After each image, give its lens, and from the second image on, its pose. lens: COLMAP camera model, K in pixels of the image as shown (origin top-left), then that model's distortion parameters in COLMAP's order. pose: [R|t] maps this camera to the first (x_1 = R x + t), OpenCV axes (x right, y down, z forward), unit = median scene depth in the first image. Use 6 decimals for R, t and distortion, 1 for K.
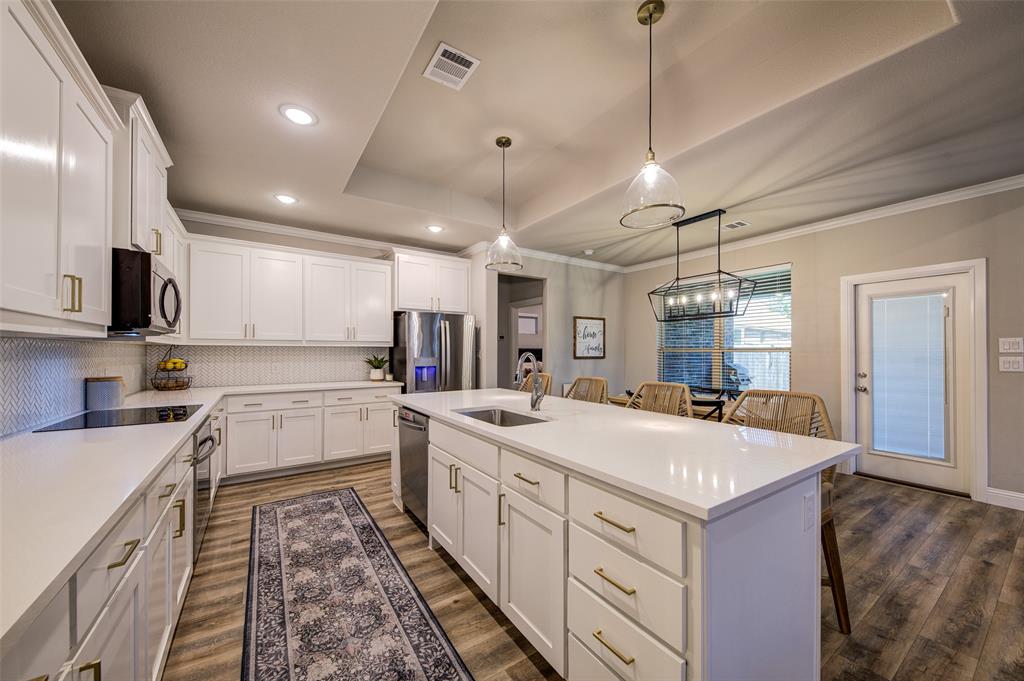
lens RADIAL K [[374.1, 0, 511.0], [0, 374.1, 349.5], [0, 0, 1]] dist [-0.000198, -0.000293]
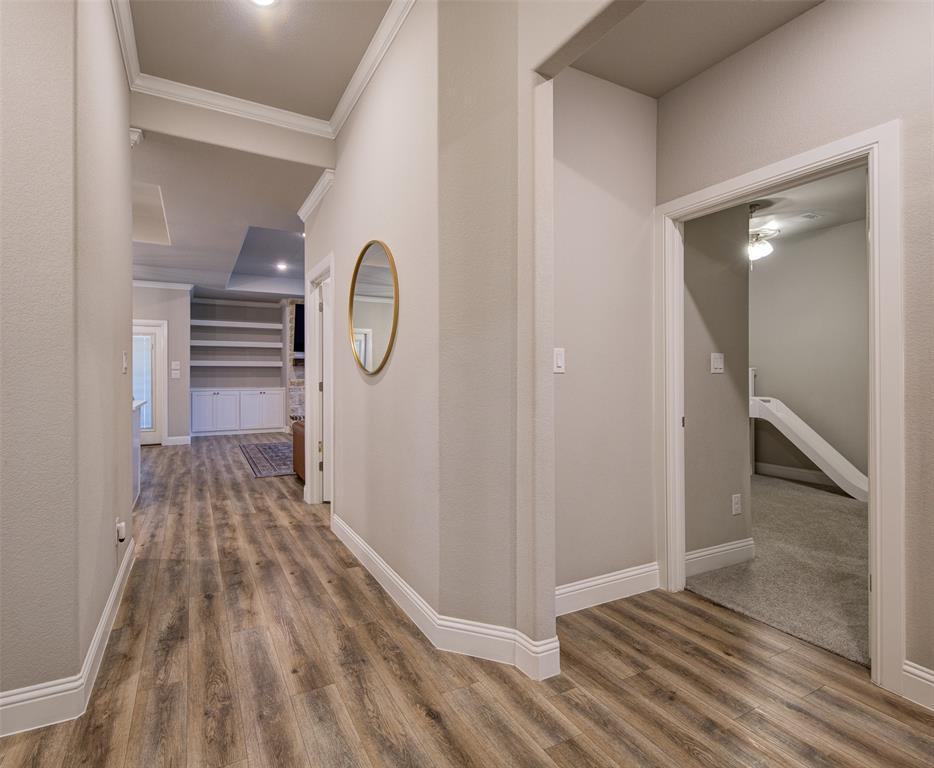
lens RADIAL K [[508.8, 0, 465.0], [0, 508.8, 378.4], [0, 0, 1]] dist [-0.059298, -0.001226]
pose [[0.090821, -0.011095, 0.995805, -0.628938], [0.000411, 0.999938, 0.011103, 0.015162], [-0.995867, -0.000599, 0.090820, -0.421995]]
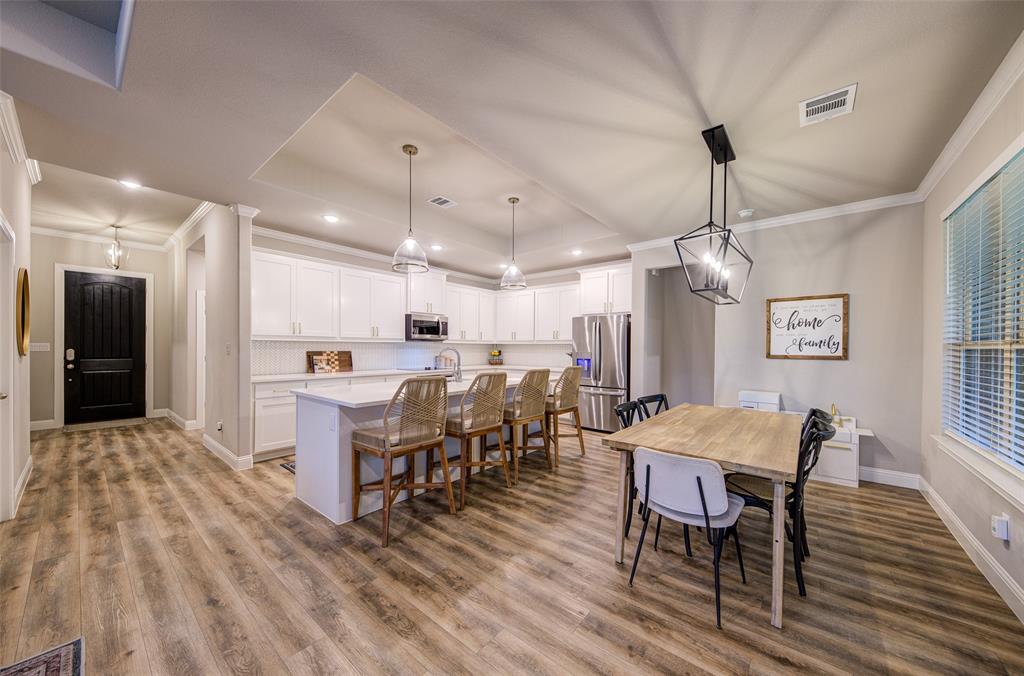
lens RADIAL K [[357.4, 0, 511.0], [0, 357.4, 346.0], [0, 0, 1]] dist [-0.002174, -0.000200]
pose [[0.282571, -0.006190, -0.959226, 0.693537], [-0.004601, 0.999959, -0.007808, 0.009405], [0.959235, 0.006619, 0.282531, 0.324406]]
